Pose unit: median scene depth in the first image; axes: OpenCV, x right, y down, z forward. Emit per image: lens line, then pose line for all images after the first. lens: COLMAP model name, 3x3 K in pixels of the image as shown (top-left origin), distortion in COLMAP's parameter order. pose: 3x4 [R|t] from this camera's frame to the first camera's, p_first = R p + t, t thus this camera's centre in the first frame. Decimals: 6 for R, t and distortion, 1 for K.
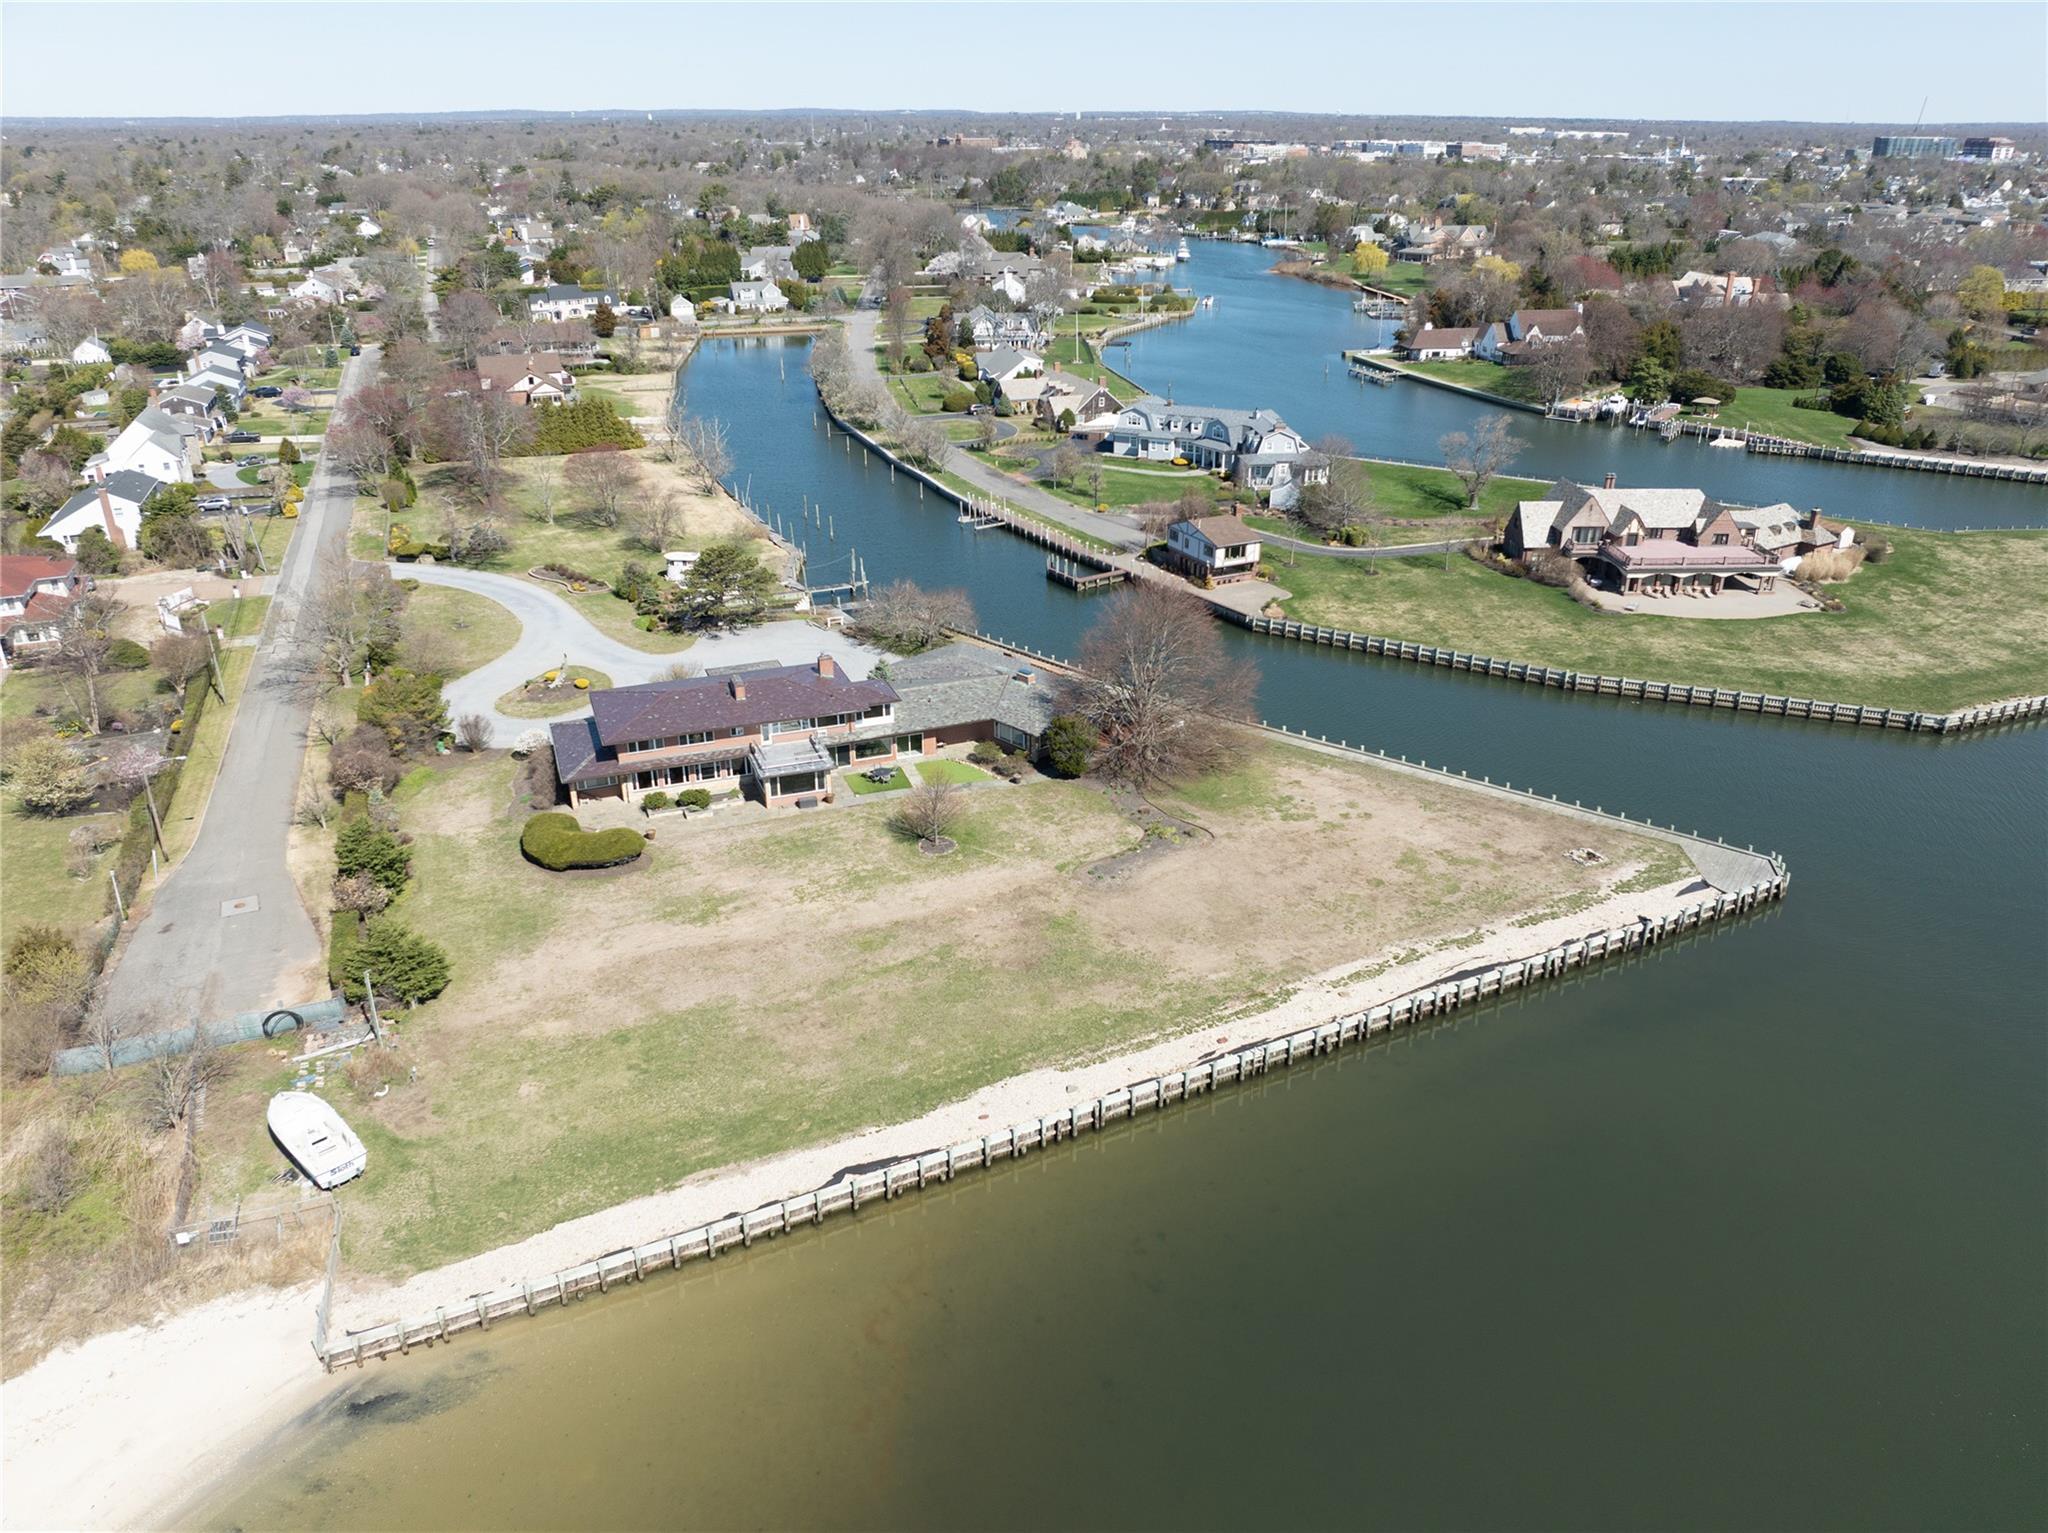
lens RADIAL K [[1438.9, 0, 1034.5], [0, 1438.9, 771.9], [0, 0, 1]] dist [-0.036976, -0.003763]
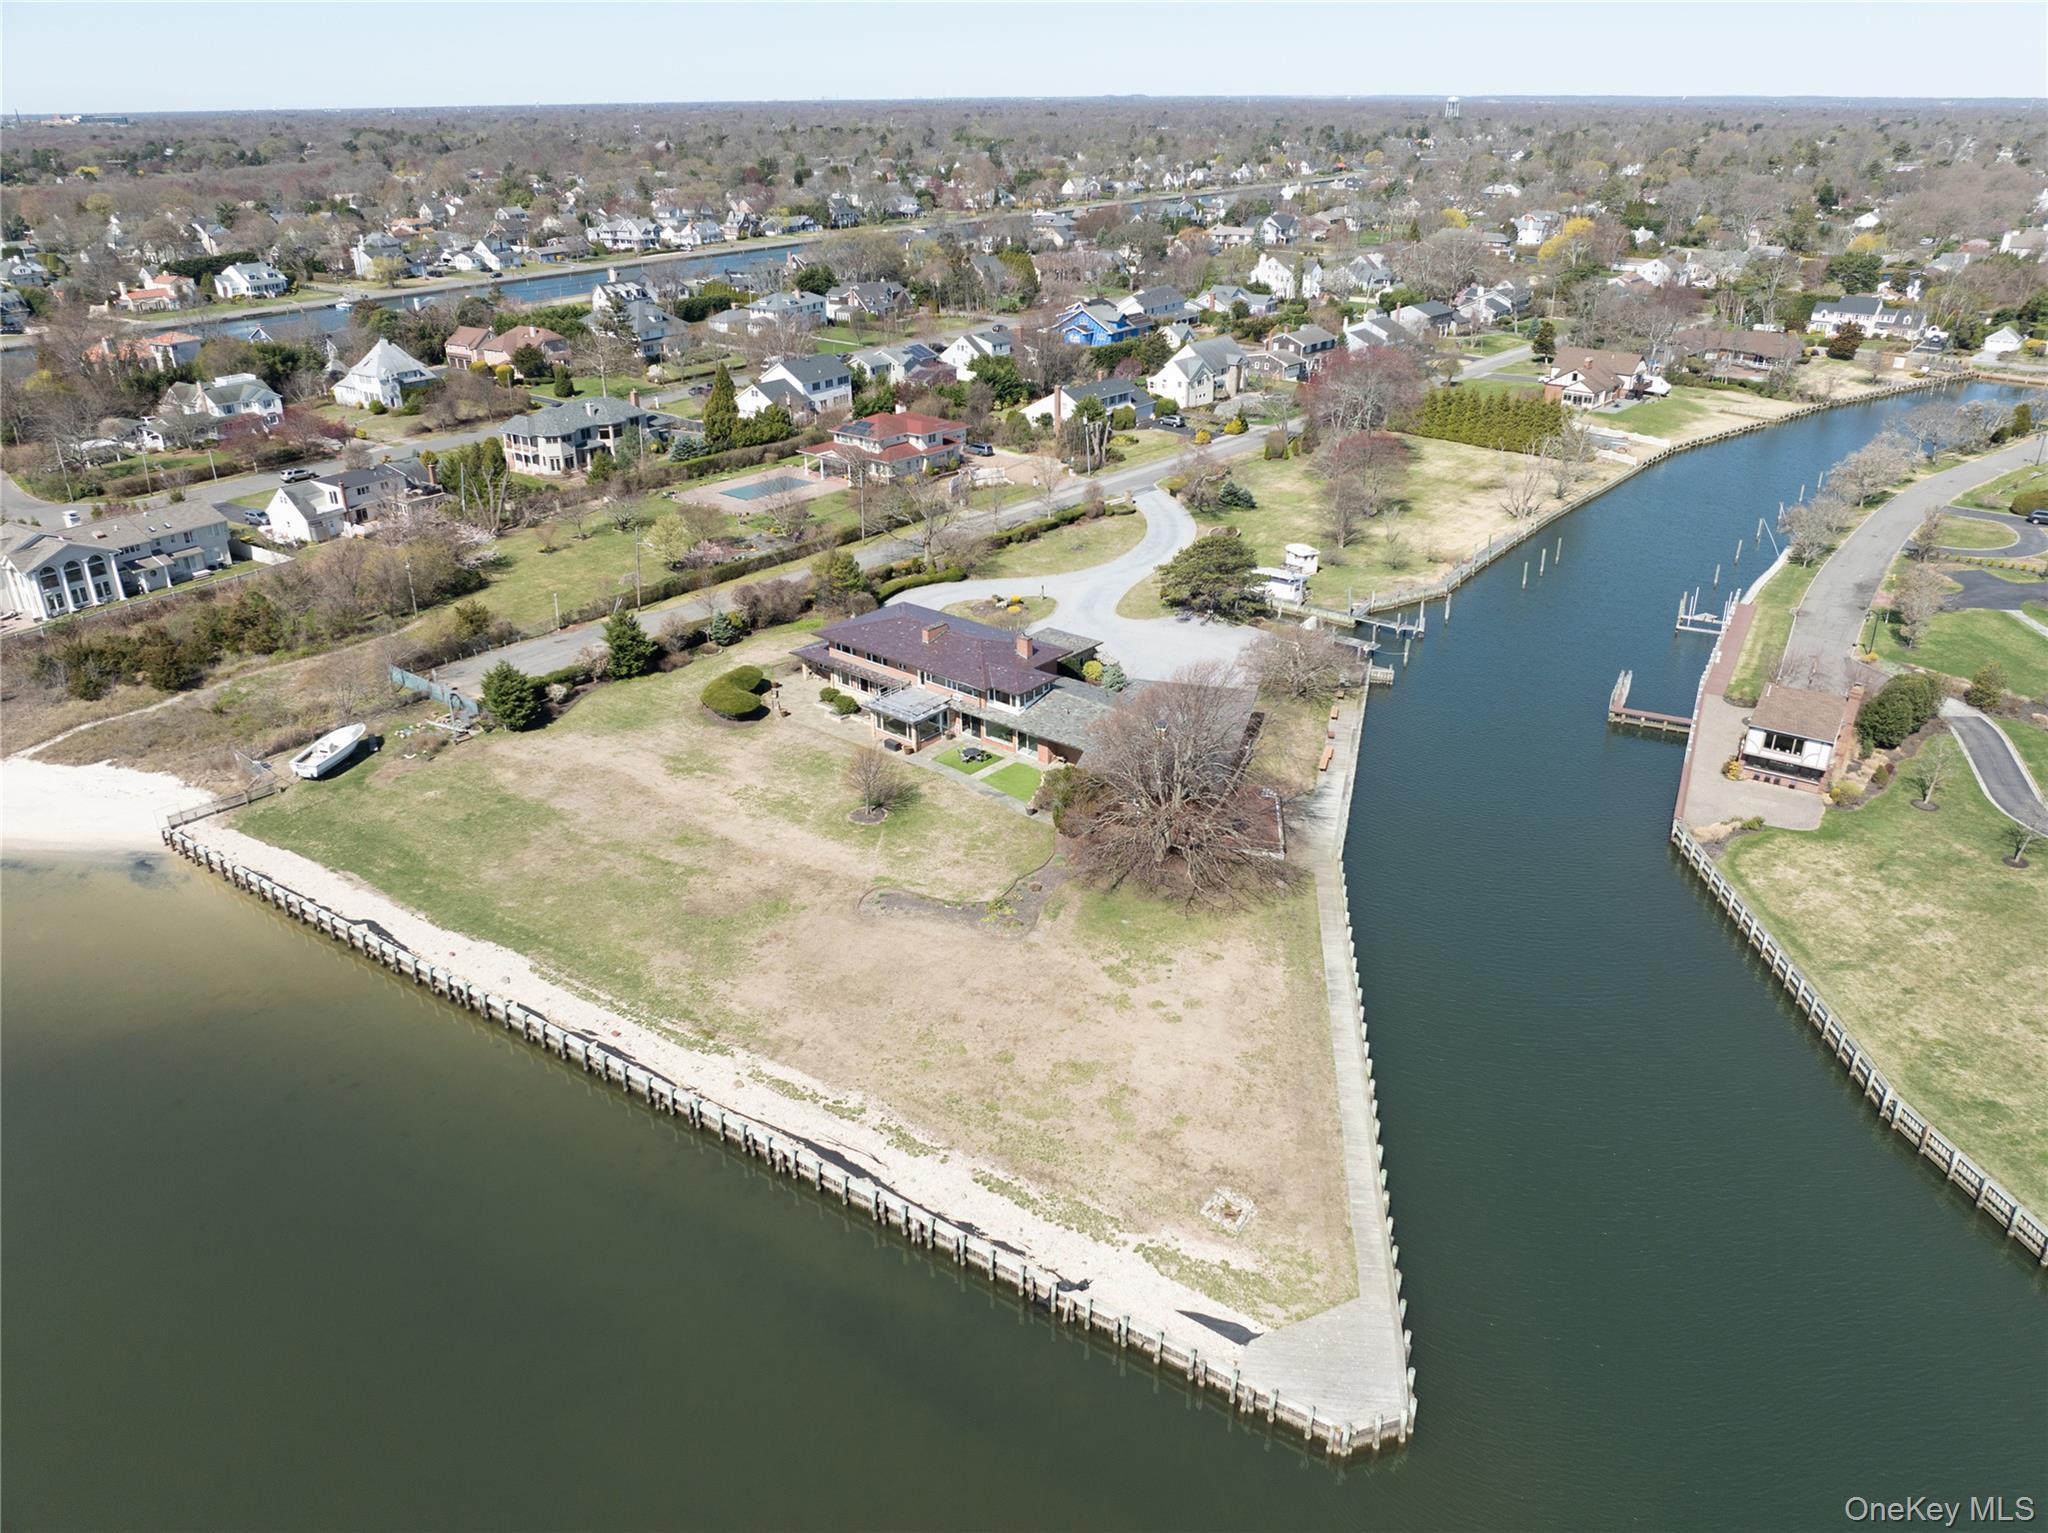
lens RADIAL K [[1438.9, 0, 1034.5], [0, 1438.9, 771.9], [0, 0, 1]] dist [-0.036976, -0.003763]
pose [[0.486084, 0.373152, -0.790240, 0.485840], [-0.364402, 0.908439, 0.204818, -0.141943], [0.794313, 0.188406, 0.577555, 0.302357]]
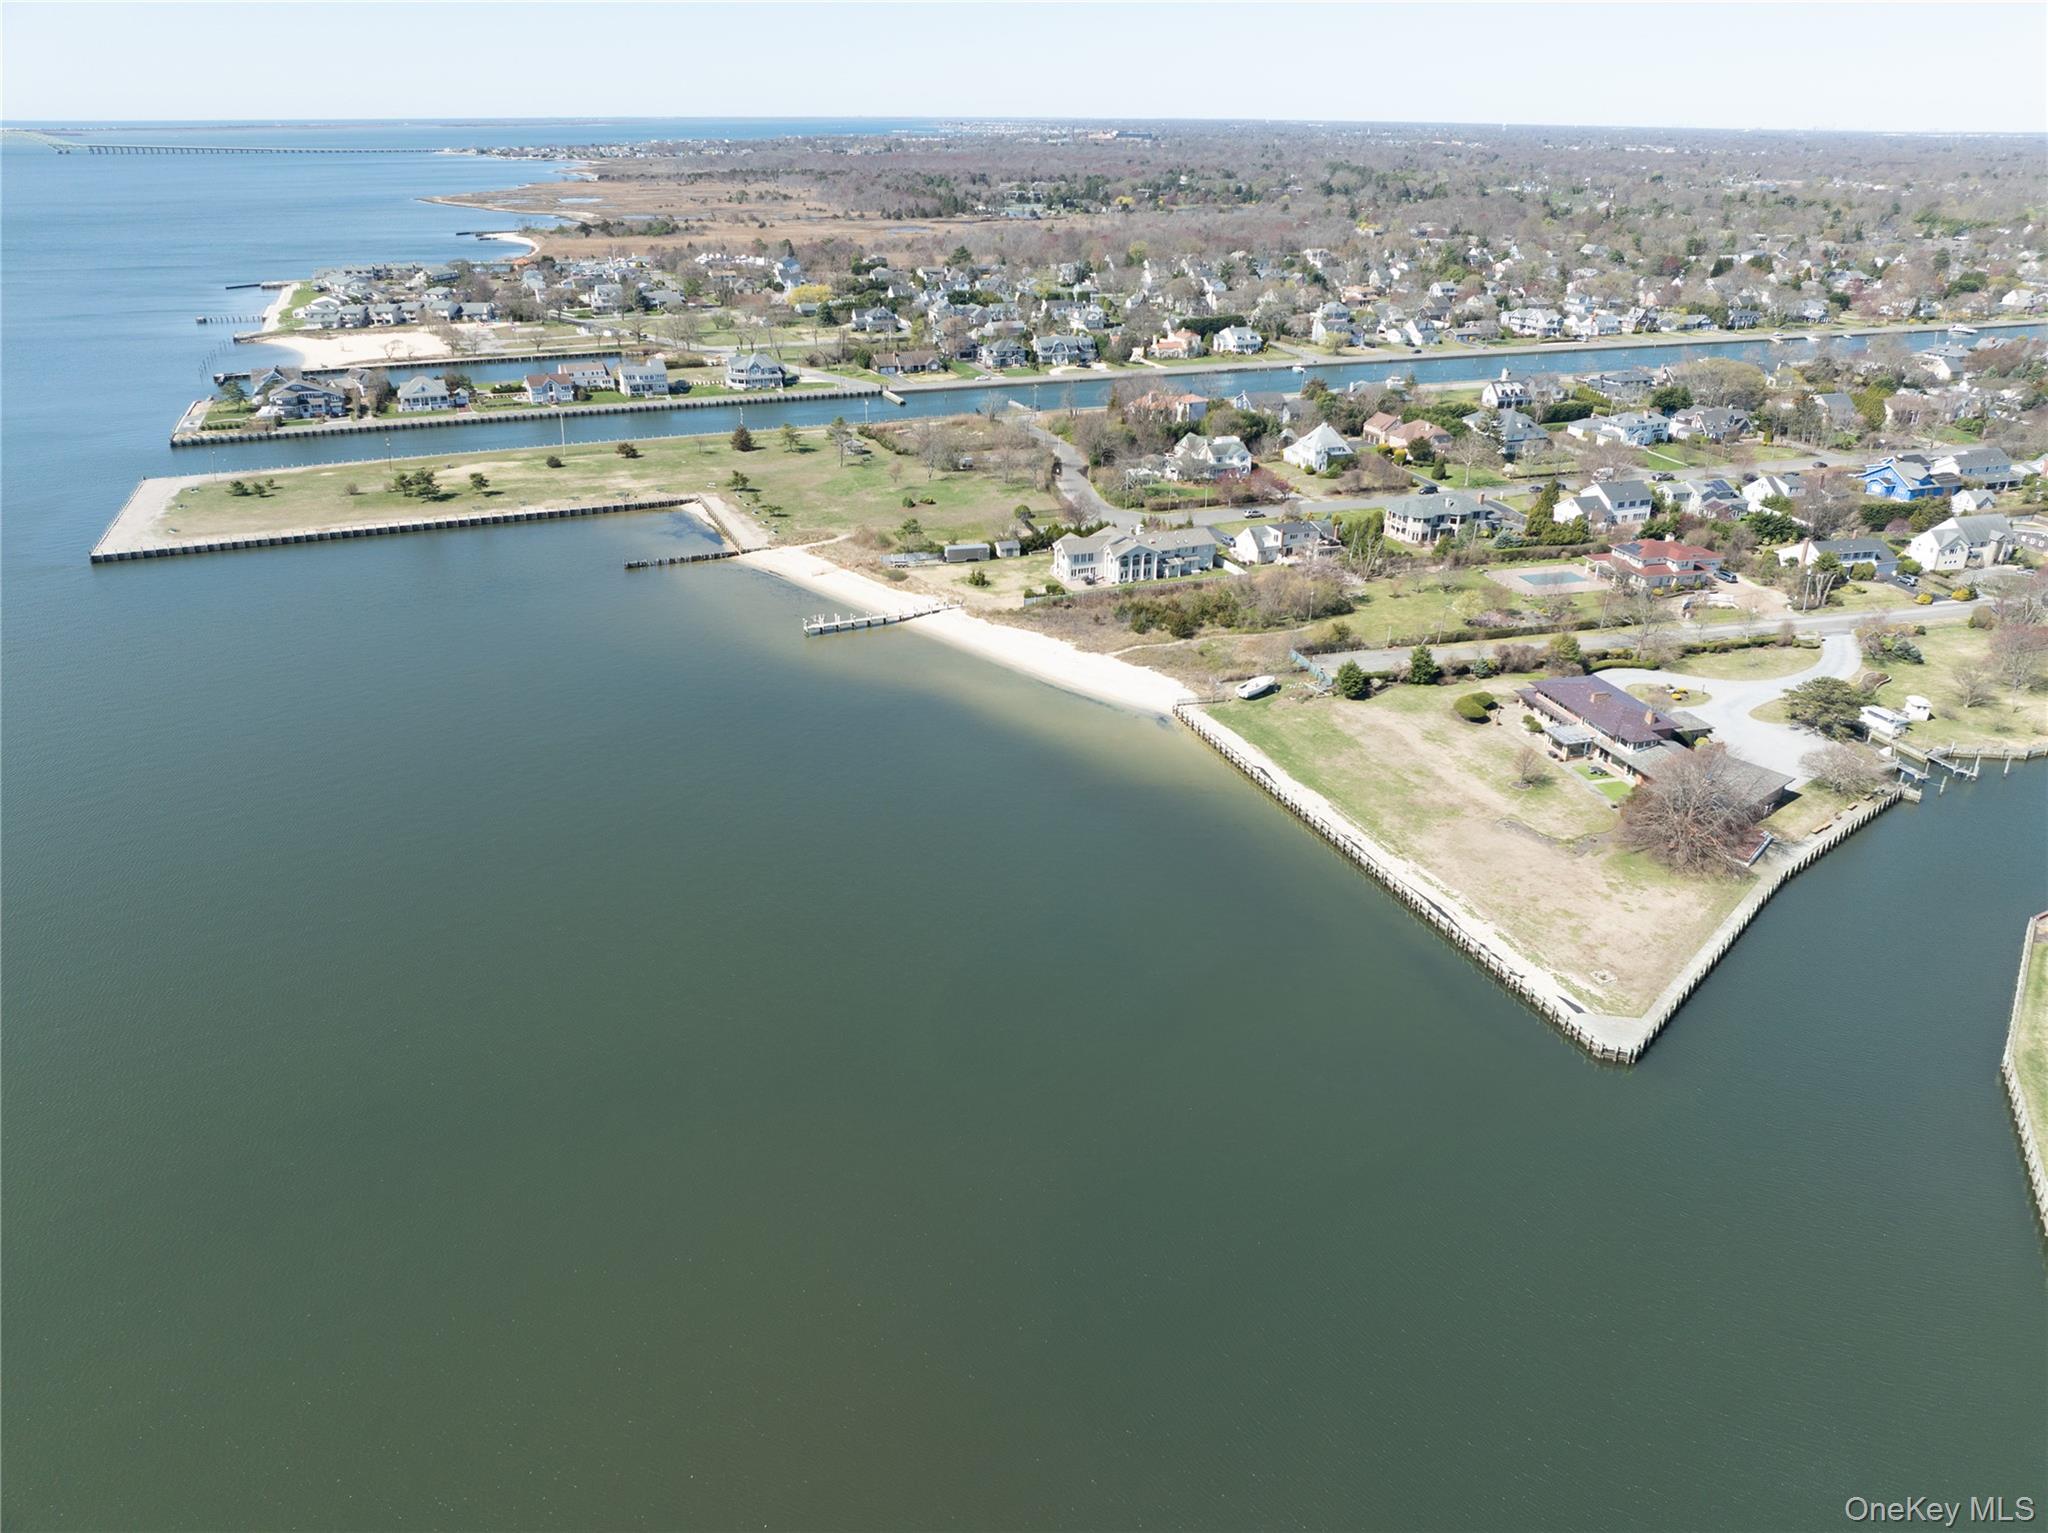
lens RADIAL K [[1438.9, 0, 1034.5], [0, 1438.9, 771.9], [0, 0, 1]] dist [-0.036976, -0.003763]
pose [[-0.092711, 0.417234, -0.904058, 1.020148], [-0.423715, 0.805121, 0.415025, -0.286165], [0.901038, 0.421540, 0.102145, 0.143502]]
